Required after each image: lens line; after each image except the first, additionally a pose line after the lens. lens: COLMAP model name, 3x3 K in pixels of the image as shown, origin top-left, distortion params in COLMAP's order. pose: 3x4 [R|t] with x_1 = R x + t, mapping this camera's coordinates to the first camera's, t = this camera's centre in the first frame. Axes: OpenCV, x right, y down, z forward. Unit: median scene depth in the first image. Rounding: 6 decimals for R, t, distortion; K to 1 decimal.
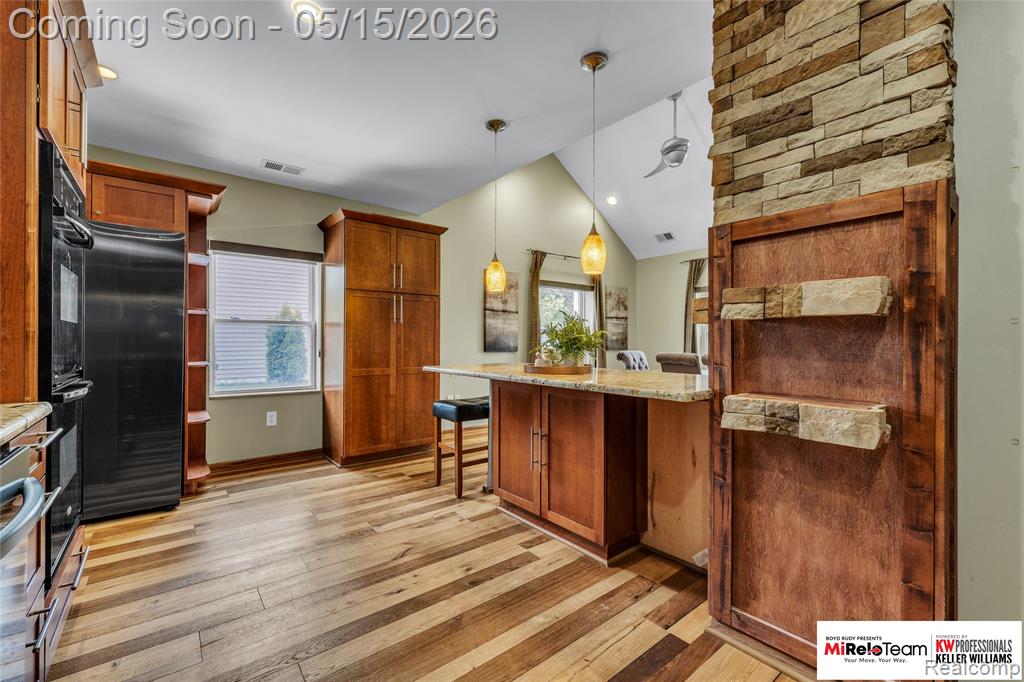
lens RADIAL K [[429.8, 0, 512.0], [0, 429.8, 341.0], [0, 0, 1]] dist [0.000016, -0.000093]
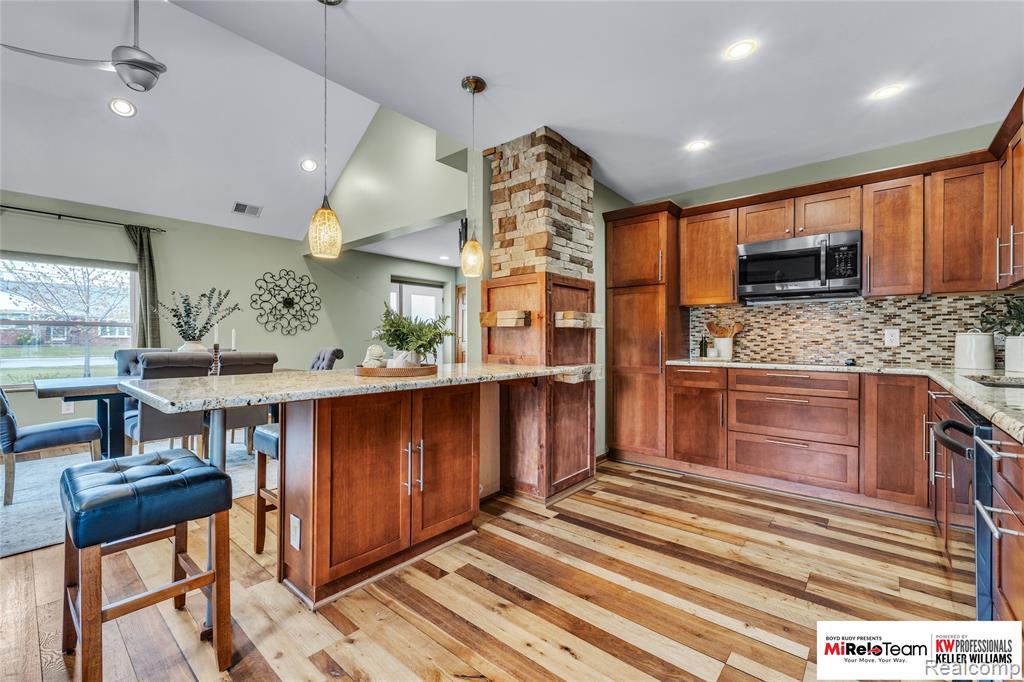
lens RADIAL K [[429.8, 0, 512.0], [0, 429.8, 341.0], [0, 0, 1]] dist [0.000016, -0.000093]
pose [[-0.188913, -0.004842, 0.981982, -0.987921], [-0.002963, 0.999986, 0.004361, 0.004348], [-0.981989, -0.002085, -0.188925, 1.203160]]
